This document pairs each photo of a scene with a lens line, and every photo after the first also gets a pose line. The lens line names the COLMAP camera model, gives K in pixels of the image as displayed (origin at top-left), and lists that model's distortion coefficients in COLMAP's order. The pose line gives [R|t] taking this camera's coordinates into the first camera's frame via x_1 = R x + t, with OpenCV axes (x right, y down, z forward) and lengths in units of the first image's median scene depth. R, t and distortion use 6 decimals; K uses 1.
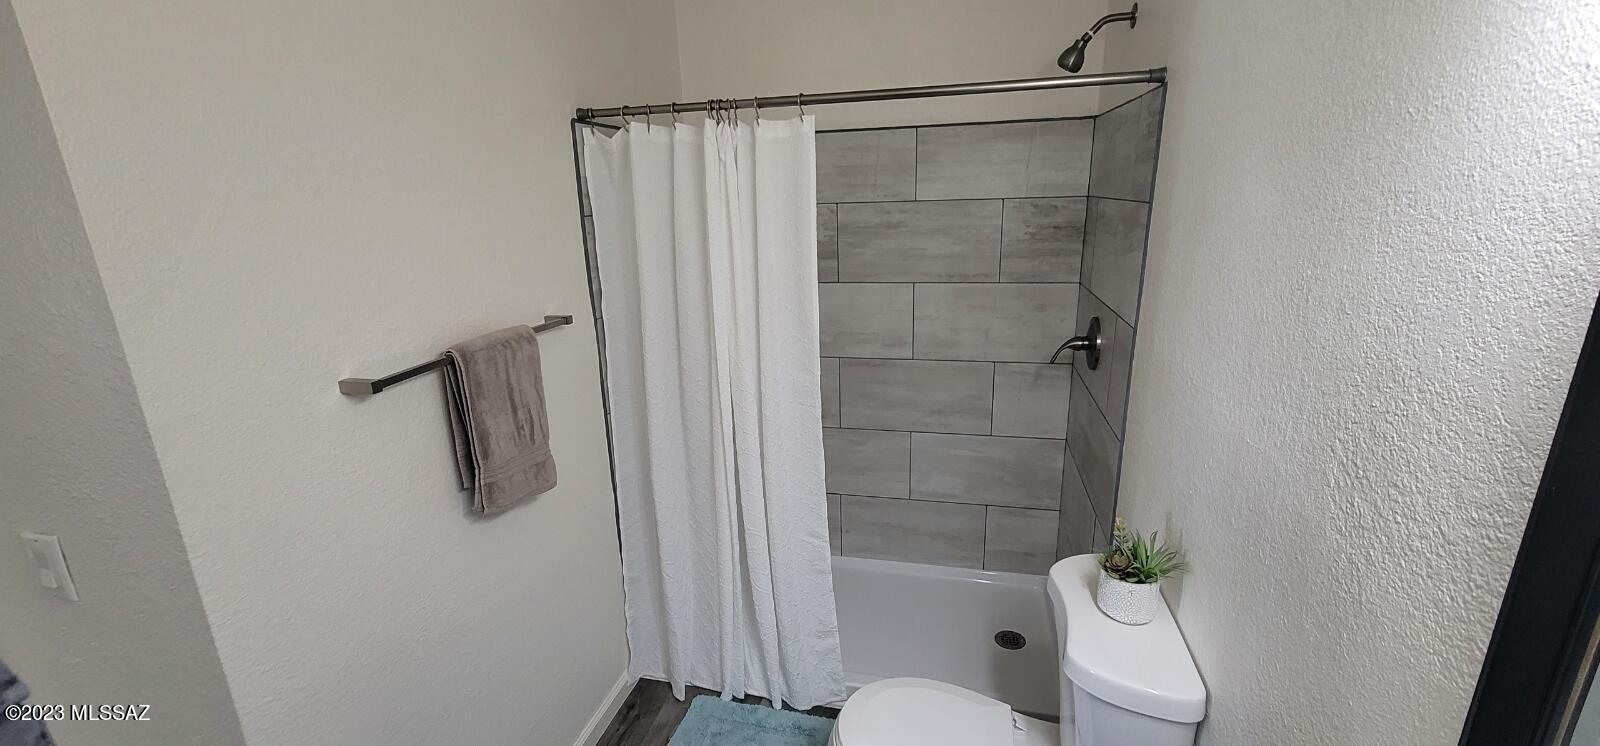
lens RADIAL K [[657.4, 0, 800.9], [0, 657.4, 373.5], [0, 0, 1]] dist [-0.003106, 0.001264]
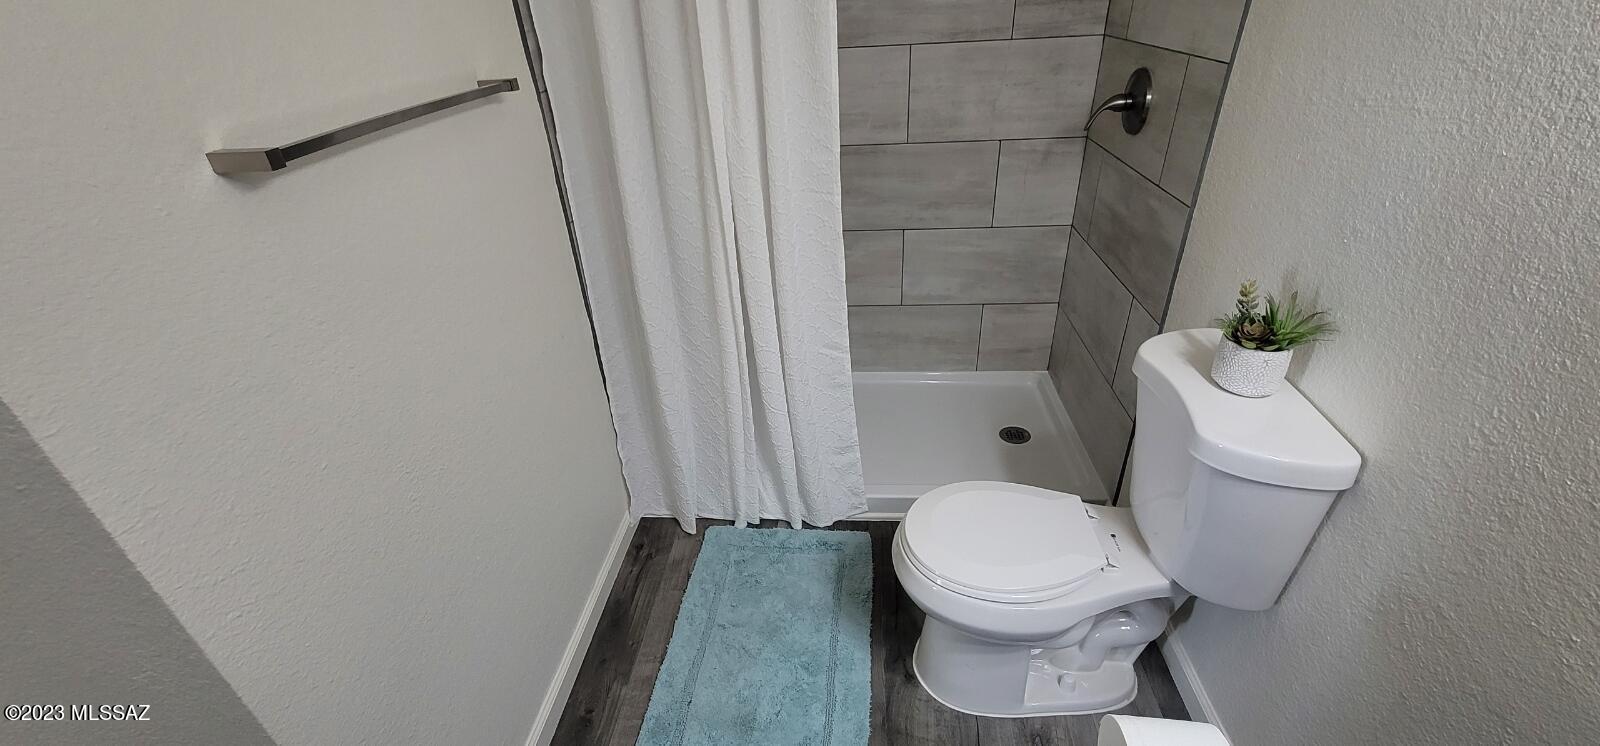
lens RADIAL K [[657.4, 0, 800.5], [0, 657.4, 374.2], [0, 0, 1]] dist [-0.003106, 0.001264]
pose [[0.986728, -0.096600, 0.130522, -0.132825], [0.060168, 0.964091, 0.258666, 0.047351], [-0.150823, -0.247380, 0.957108, 0.141342]]
